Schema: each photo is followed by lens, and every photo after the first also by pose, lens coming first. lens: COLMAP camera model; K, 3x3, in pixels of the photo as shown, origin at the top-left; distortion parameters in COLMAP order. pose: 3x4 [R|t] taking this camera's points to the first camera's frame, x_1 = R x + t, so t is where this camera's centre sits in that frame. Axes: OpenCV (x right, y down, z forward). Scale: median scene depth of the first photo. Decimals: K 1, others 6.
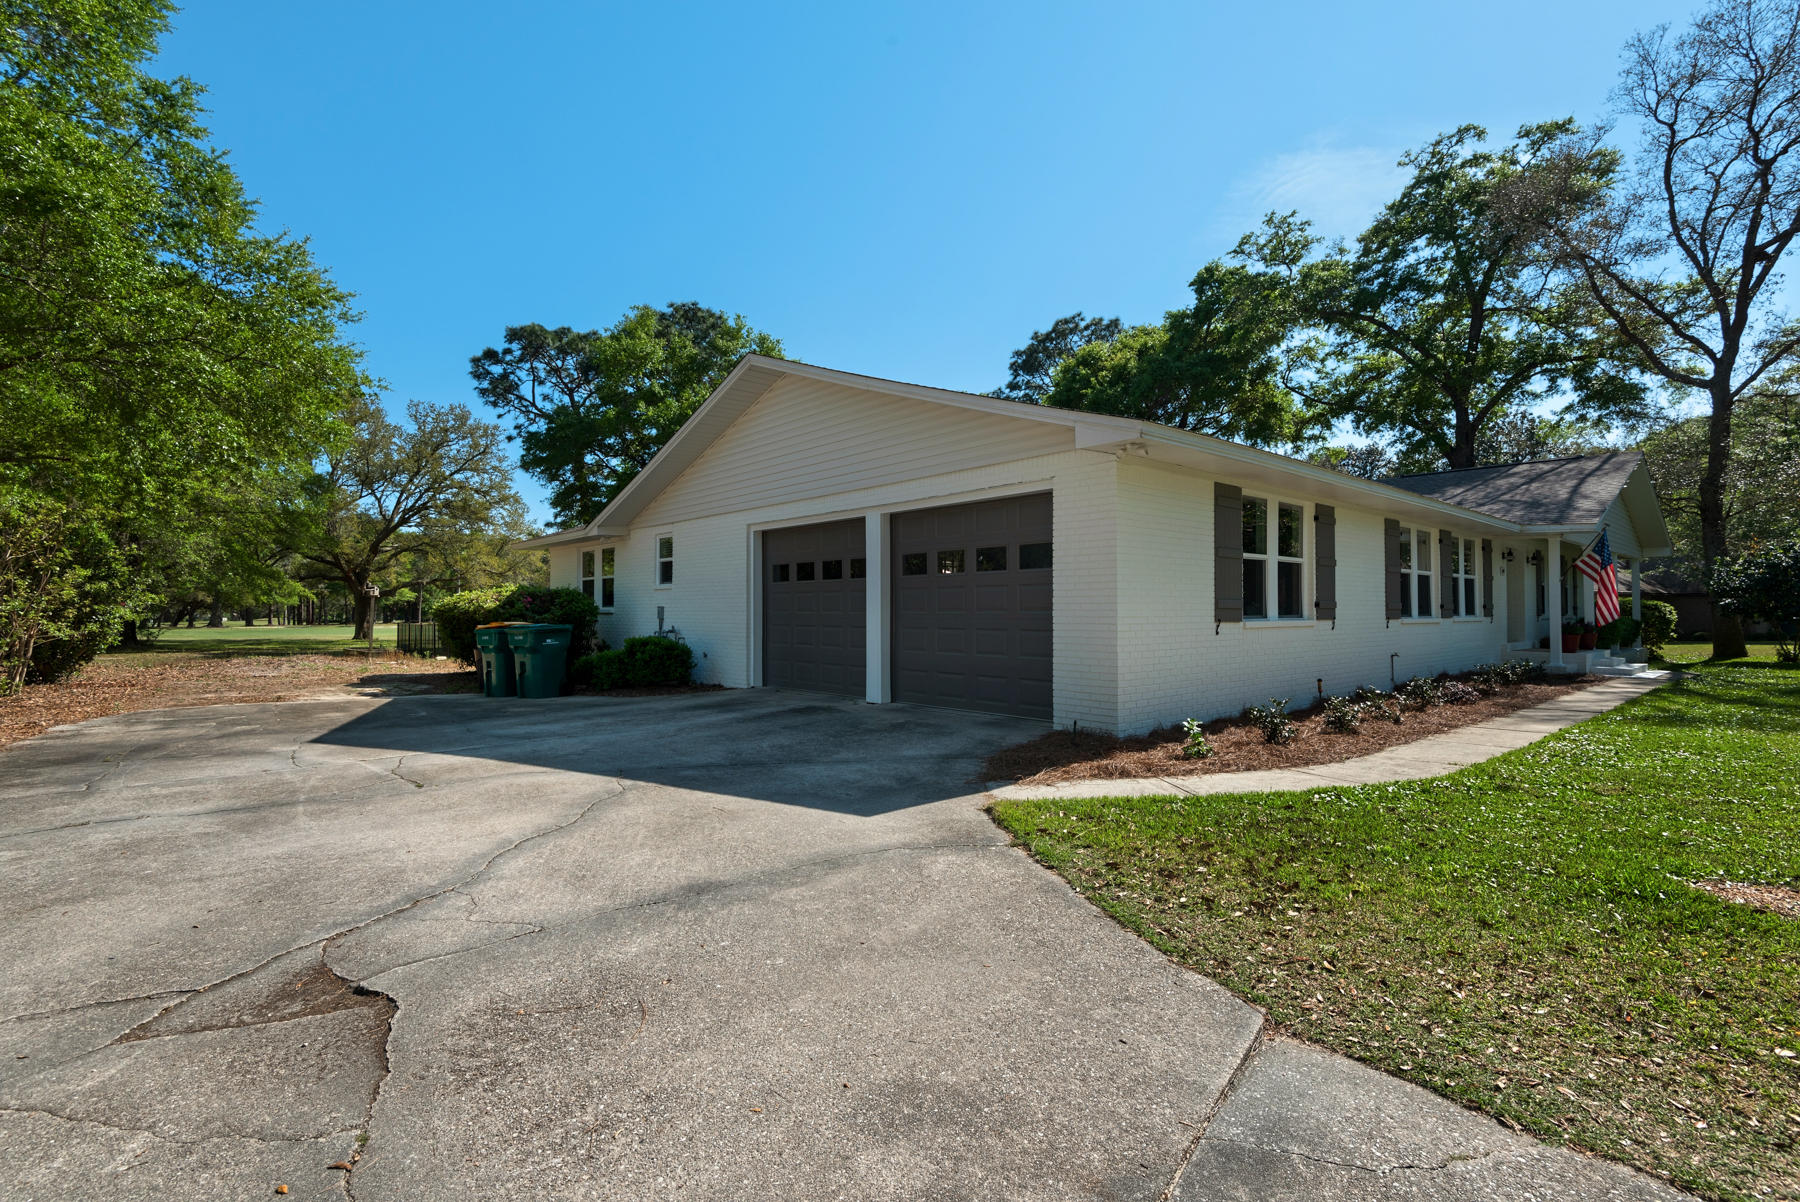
lens RADIAL K [[817.8, 0, 896.8], [0, 817.8, 605.2], [0, 0, 1]] dist [0.014033, -0.007658]
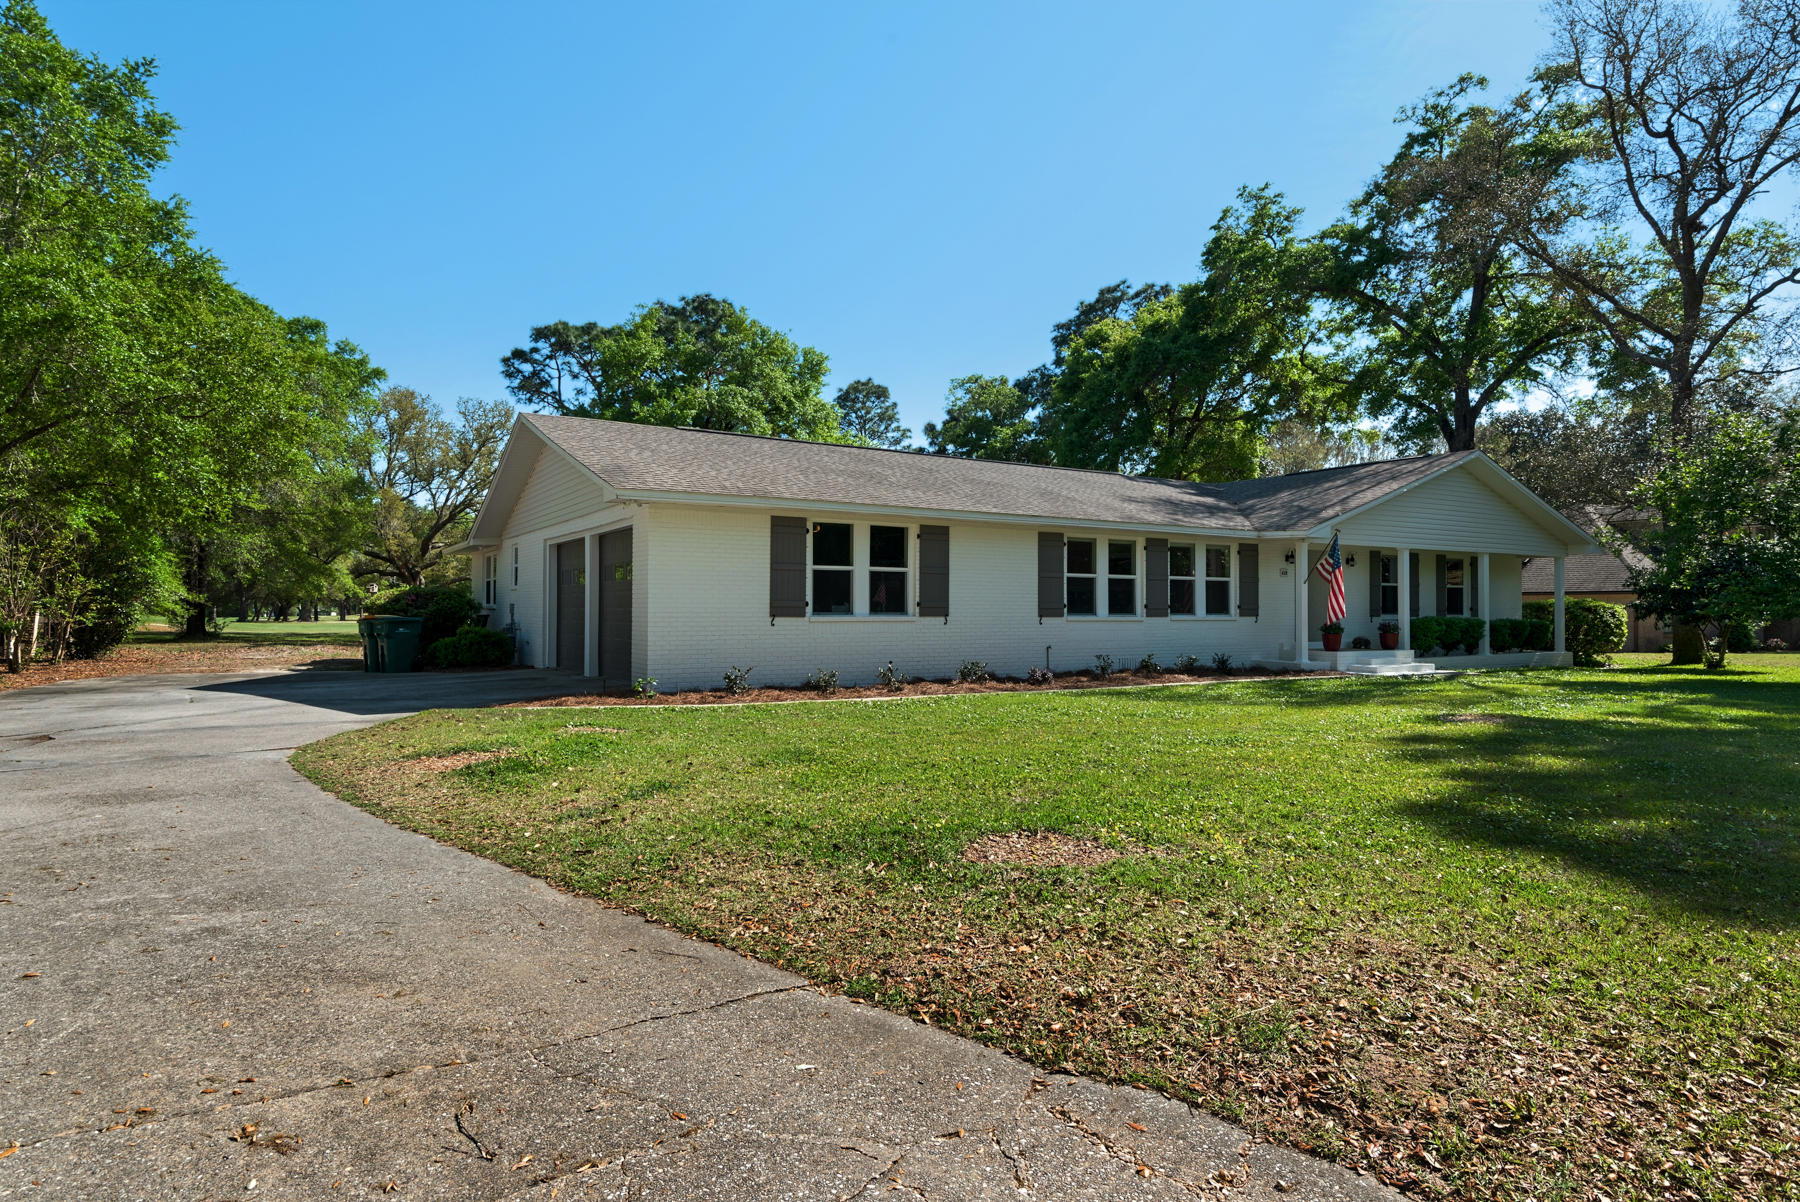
lens RADIAL K [[965.6, 0, 895.3], [0, 965.6, 601.5], [0, 0, 1]] dist [0.023262, -0.001572]
pose [[0.986304, 0.002661, -0.164915, 0.203525], [-0.002430, 0.999996, 0.001606, -0.001875], [0.164919, -0.001184, 0.986306, -0.136440]]
